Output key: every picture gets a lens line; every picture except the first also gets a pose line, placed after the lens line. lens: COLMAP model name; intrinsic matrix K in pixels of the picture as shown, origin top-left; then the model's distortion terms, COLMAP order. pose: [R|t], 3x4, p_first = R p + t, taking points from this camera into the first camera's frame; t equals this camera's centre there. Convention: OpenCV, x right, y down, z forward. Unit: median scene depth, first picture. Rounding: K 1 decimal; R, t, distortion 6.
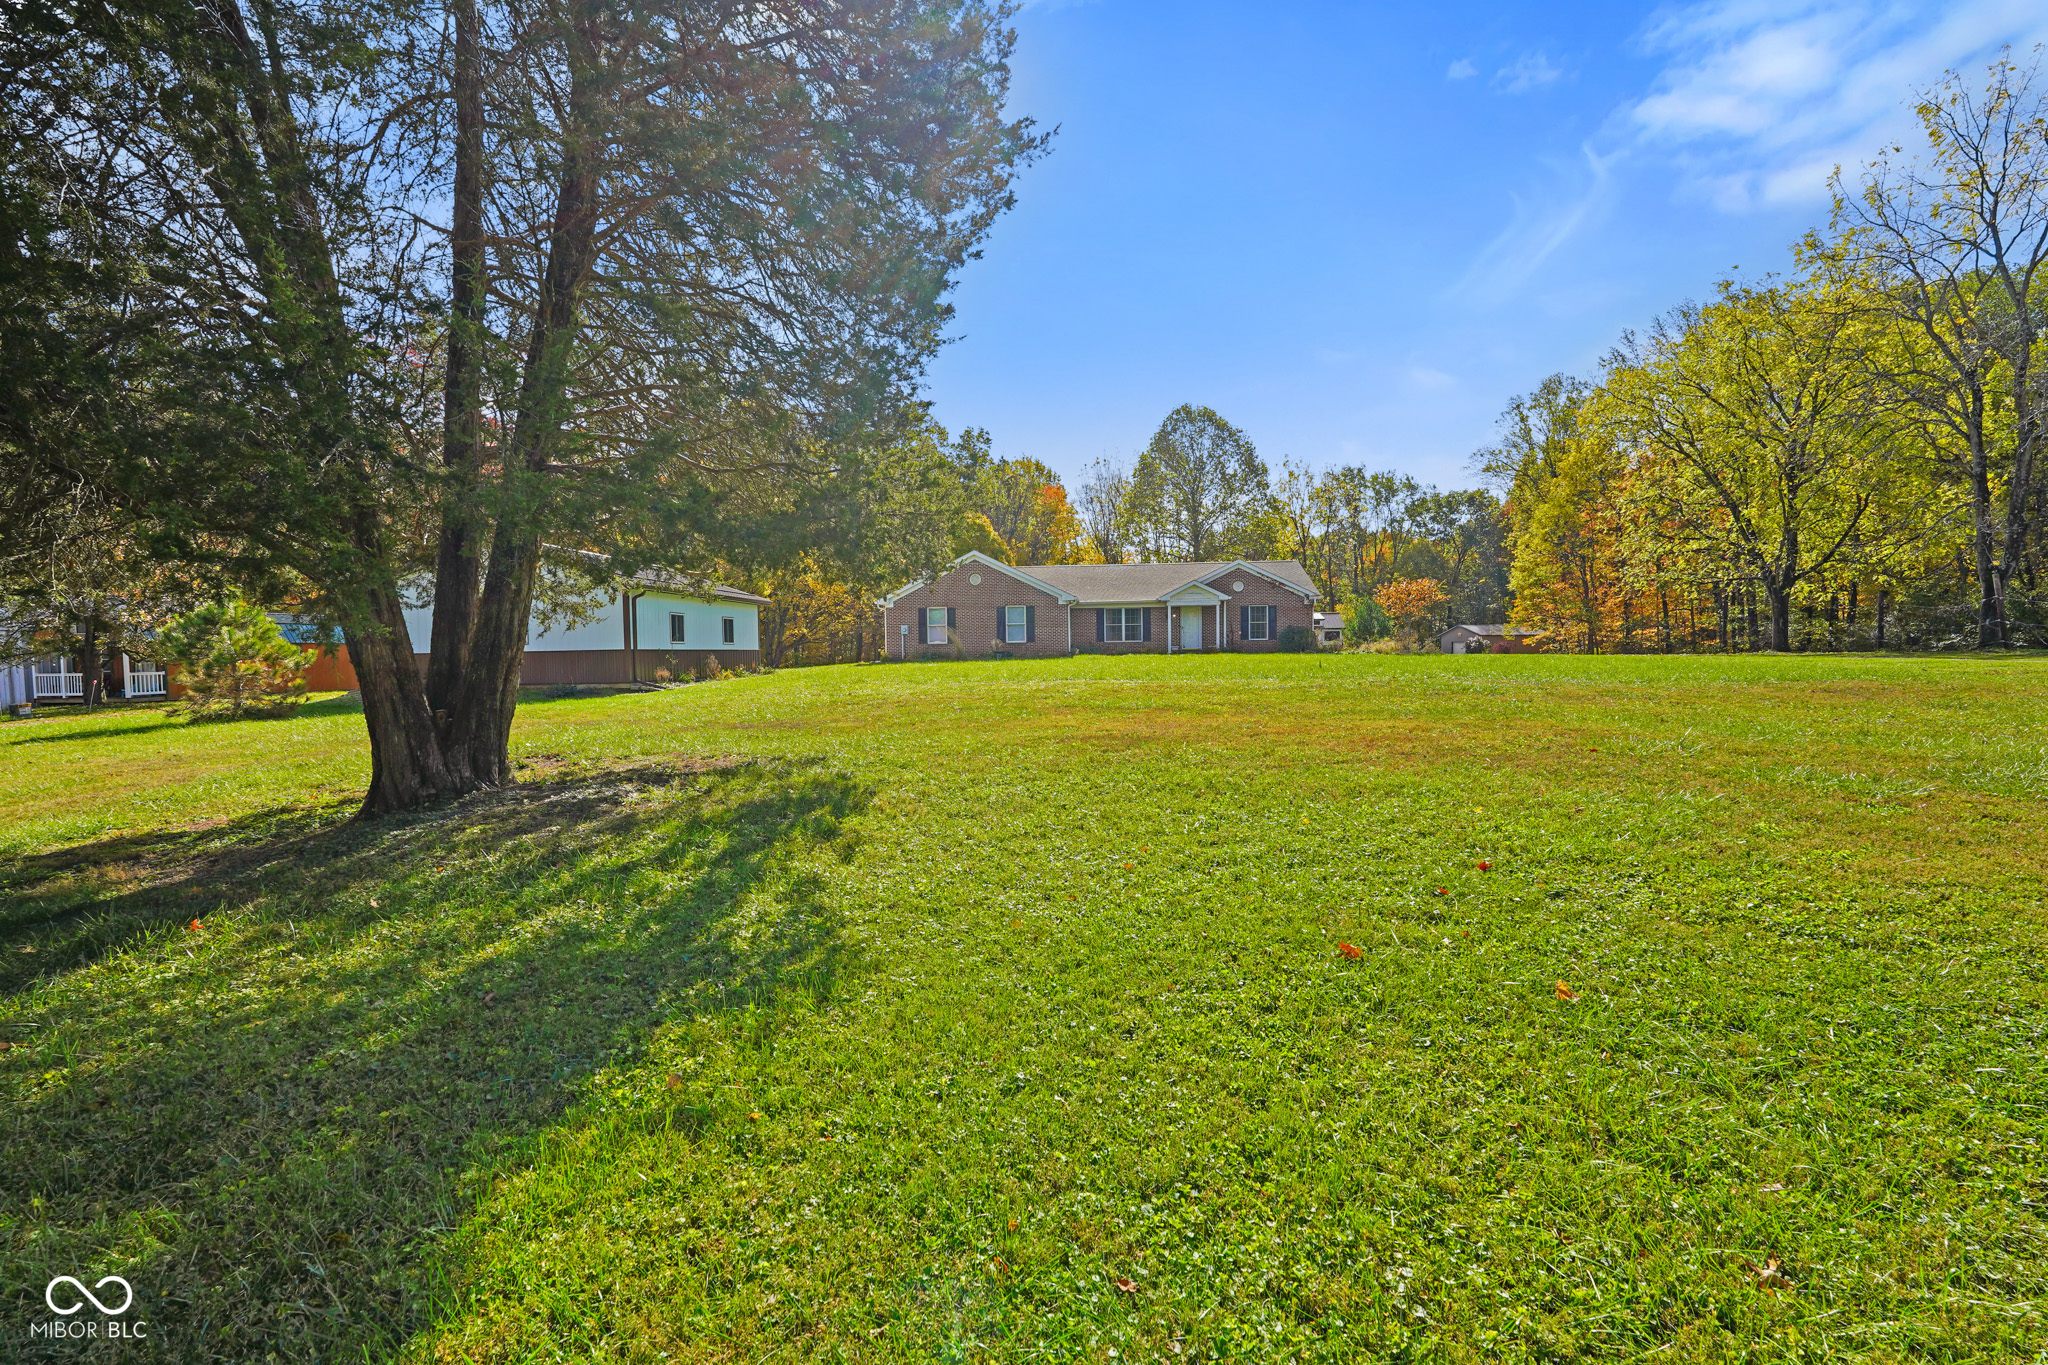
lens RADIAL K [[941.3, 0, 1018.5], [0, 941.3, 695.2], [0, 0, 1]] dist [-0.009671, 0.001146]
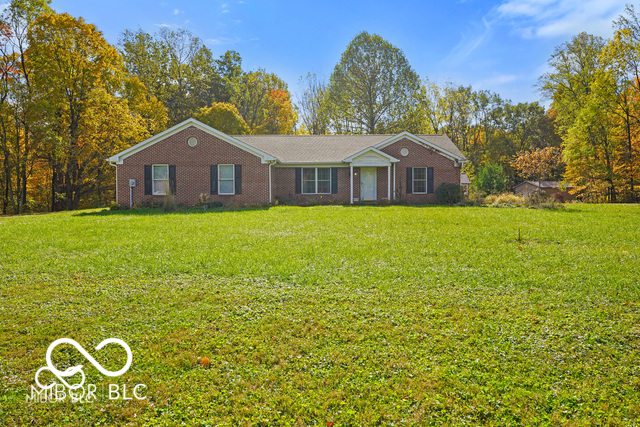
lens RADIAL K [[499.8, 0, 320.0], [0, 499.8, 213.5], [0, 0, 1]] dist [-0.000619, -0.000622]
pose [[0.996259, 0.006169, 0.086203, 0.043377], [-0.005986, 0.999979, -0.002387, -0.021299], [-0.086216, 0.001862, 0.996275, 0.239231]]
